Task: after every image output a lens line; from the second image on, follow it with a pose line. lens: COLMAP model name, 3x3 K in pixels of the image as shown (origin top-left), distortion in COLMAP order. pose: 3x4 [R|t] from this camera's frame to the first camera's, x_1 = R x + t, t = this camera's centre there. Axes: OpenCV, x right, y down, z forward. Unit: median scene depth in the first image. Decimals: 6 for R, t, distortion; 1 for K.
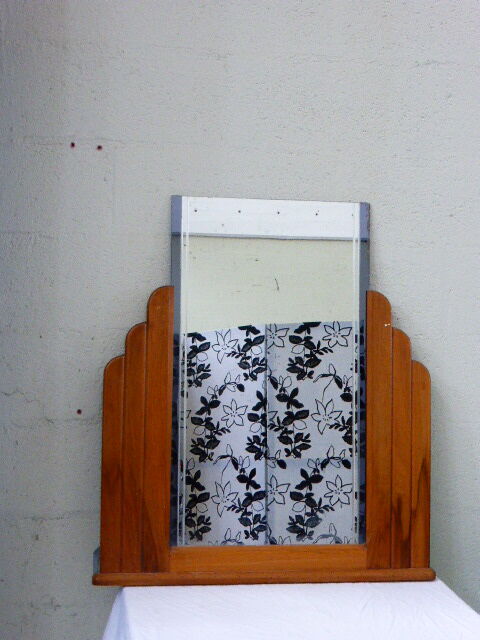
lens RADIAL K [[1227.8, 0, 240.0], [0, 1227.8, 320.0], [0, 0, 1]] dist [0.125794, -2.326217]
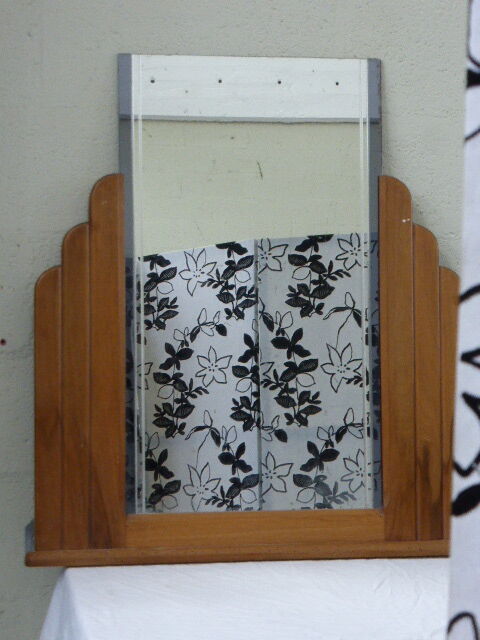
lens RADIAL K [[1928.9, 0, 240.0], [0, 1928.9, 320.0], [0, 0, 1]] dist [0.921094, -19.241690]
pose [[0.999778, -0.020252, 0.005816, 0.005075], [0.020051, 0.999261, 0.032783, 0.013543], [-0.006476, -0.032659, 0.999446, -0.112402]]
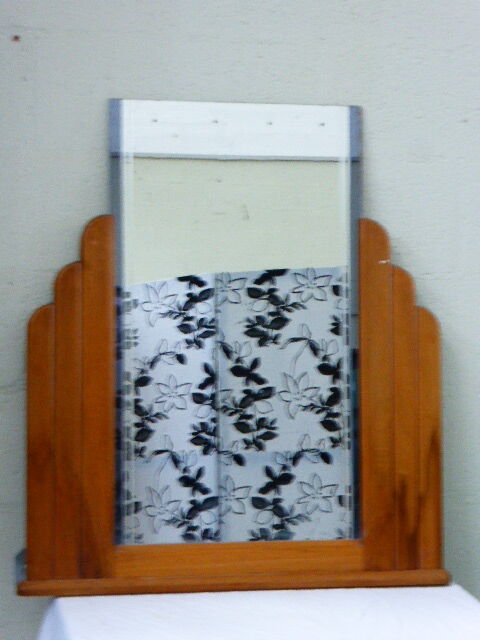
lens RADIAL K [[1790.2, 0, 240.0], [0, 1790.2, 320.0], [0, 0, 1]] dist [0.744286, -13.497887]
pose [[0.998748, -0.013670, 0.048125, -0.016549], [0.012600, 0.999668, 0.022467, 0.008049], [-0.048416, -0.021833, 0.998589, -0.084704]]
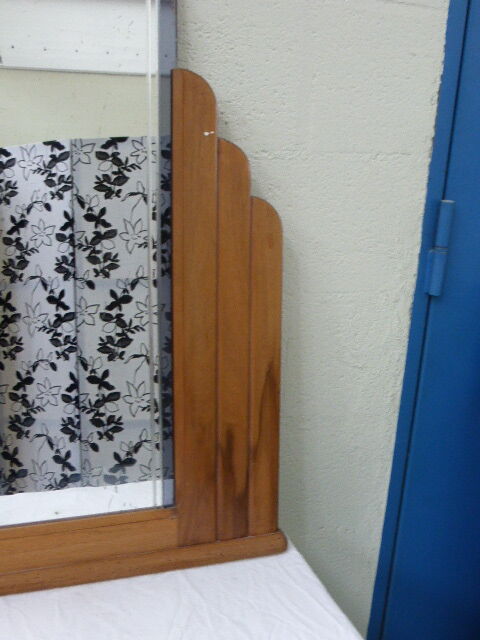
lens RADIAL K [[824.5, 0, 239.5], [0, 824.5, 347.1], [0, 0, 1]] dist [-0.511907, 2.558171]
pose [[0.984391, -0.036759, 0.172112, 0.037794], [-0.007321, 0.968545, 0.248732, 0.003900], [-0.175841, -0.246110, 0.953158, 0.353468]]
